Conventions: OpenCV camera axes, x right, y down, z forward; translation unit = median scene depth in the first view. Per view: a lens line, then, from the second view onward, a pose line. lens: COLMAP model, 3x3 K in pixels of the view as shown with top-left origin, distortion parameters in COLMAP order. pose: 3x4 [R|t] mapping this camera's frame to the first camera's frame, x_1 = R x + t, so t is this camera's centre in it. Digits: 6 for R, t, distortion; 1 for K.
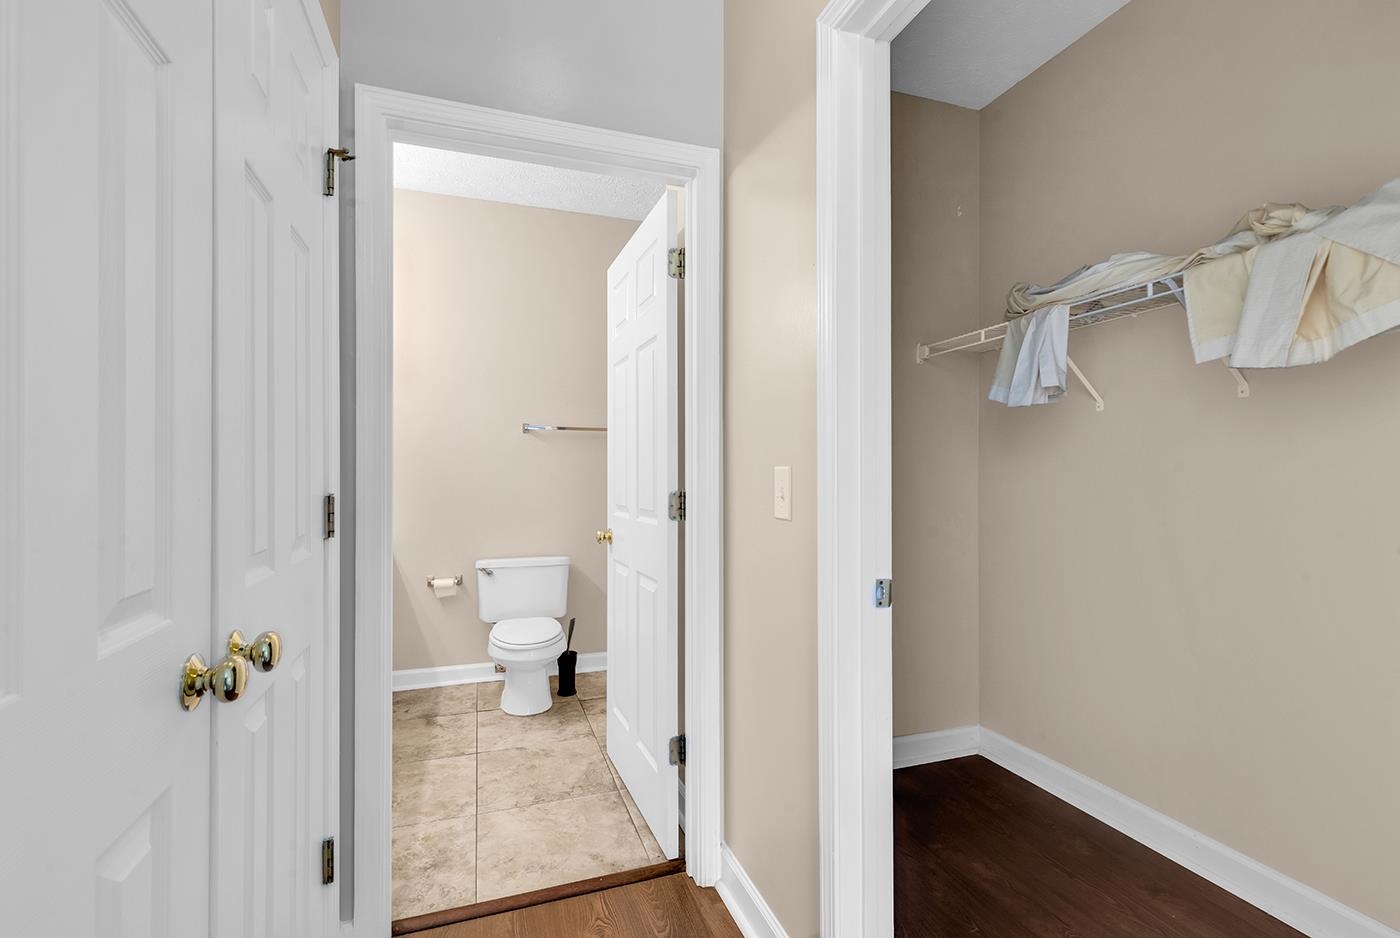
lens RADIAL K [[634.2, 0, 694.4], [0, 634.2, 471.5], [0, 0, 1]] dist [0.007470, -0.000536]
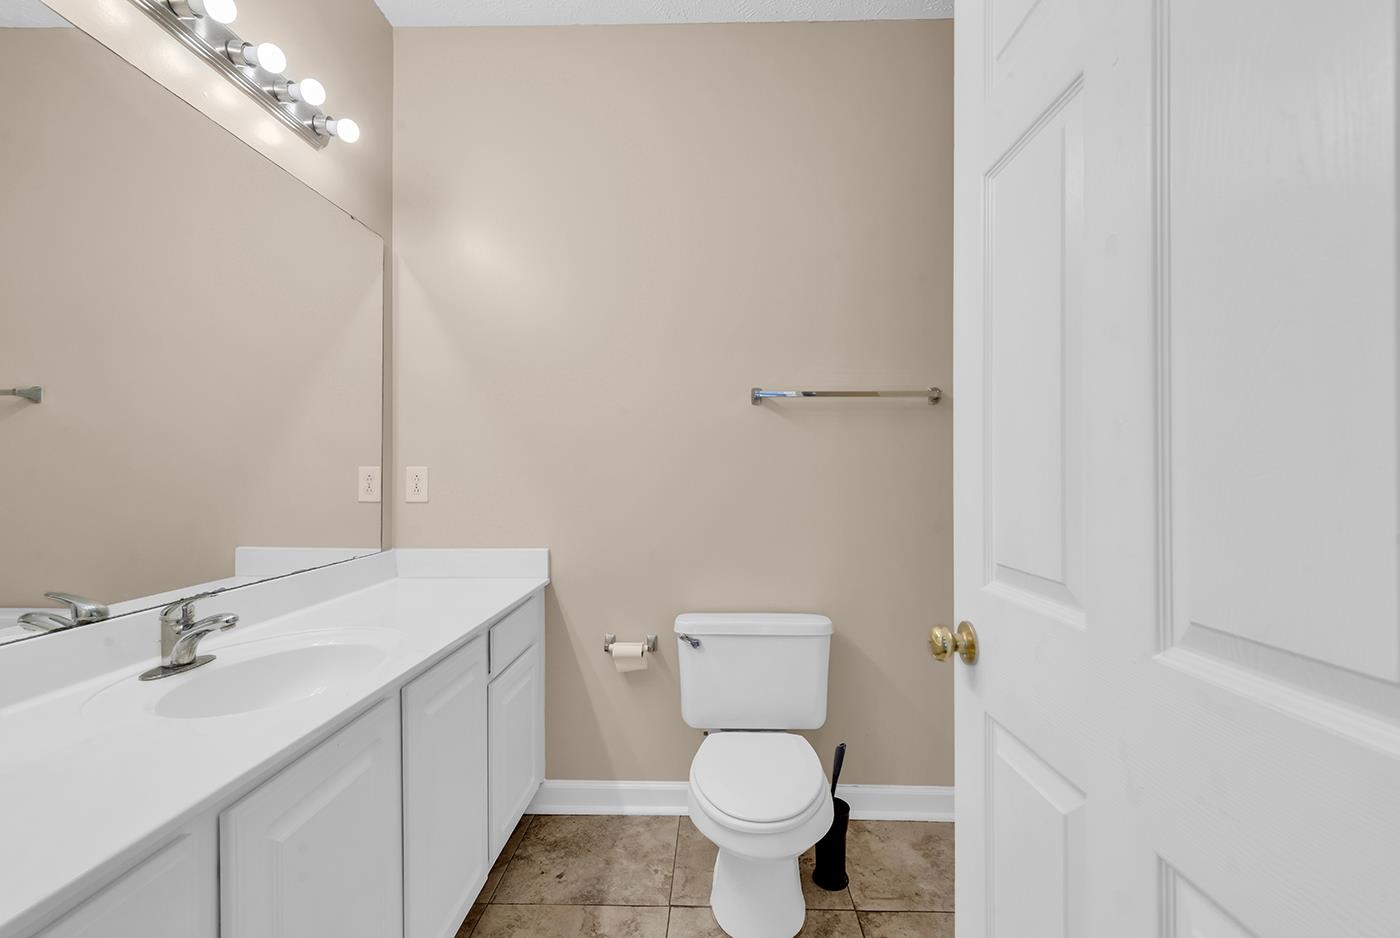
lens RADIAL K [[626.0, 0, 702.2], [0, 626.0, 468.4], [0, 0, 1]] dist [0.006595, -0.000330]
pose [[0.937818, -0.002648, -0.347116, -0.181933], [0.002616, 0.999996, -0.000561, 0.000353], [0.347116, -0.000382, 0.937822, 0.719690]]
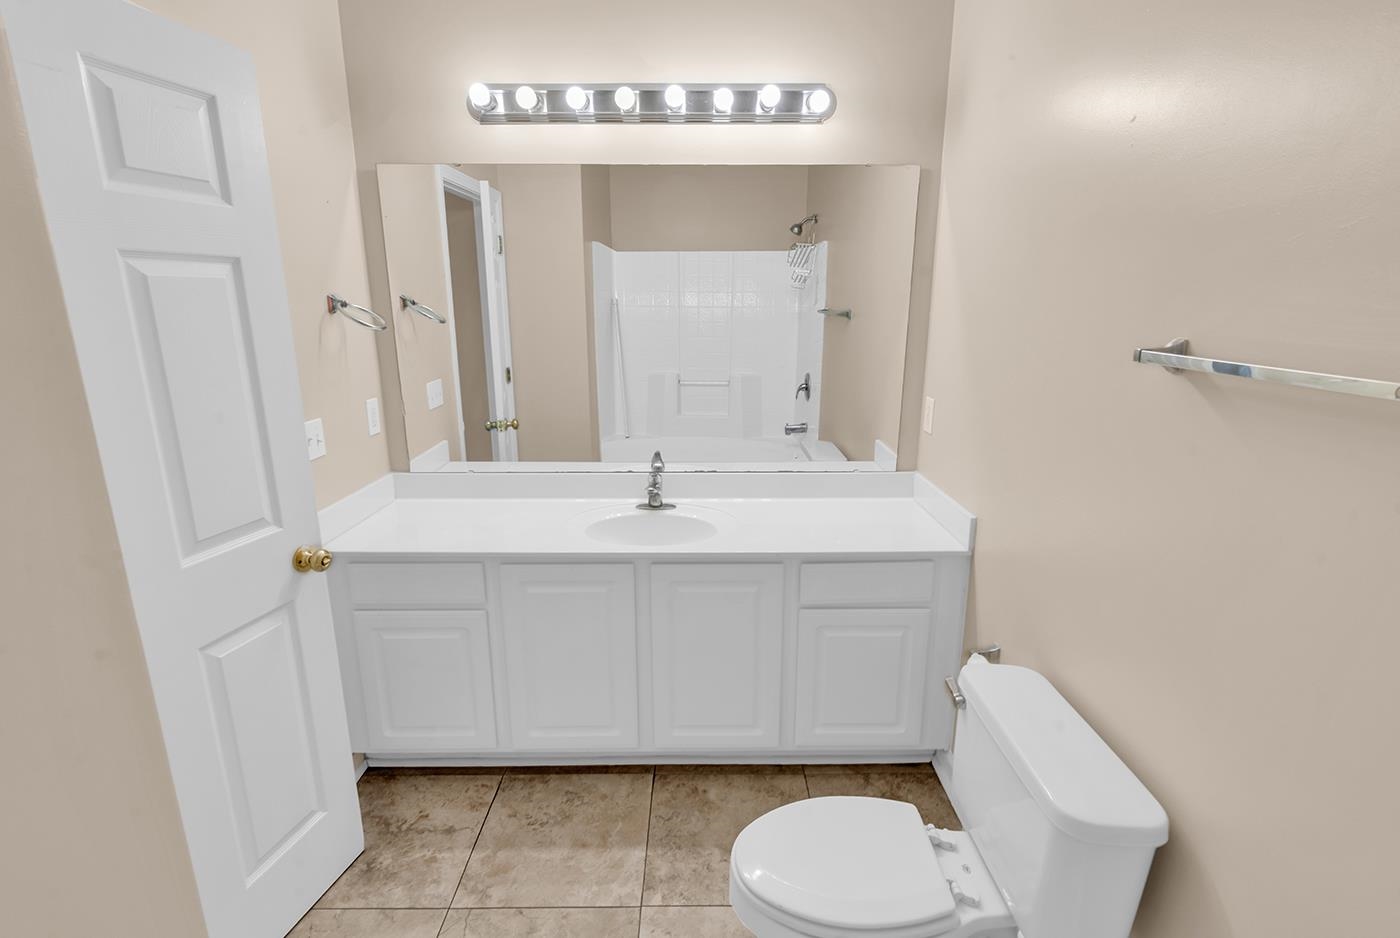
lens RADIAL K [[669.7, 0, 701.2], [0, 669.7, 474.9], [0, 0, 1]] dist [-0.001377, -0.000199]
pose [[-0.320667, 0.229398, -0.918994, 0.167905], [0.007592, 0.970821, 0.239686, -0.140682], [0.947162, 0.069882, -0.313052, 1.491510]]
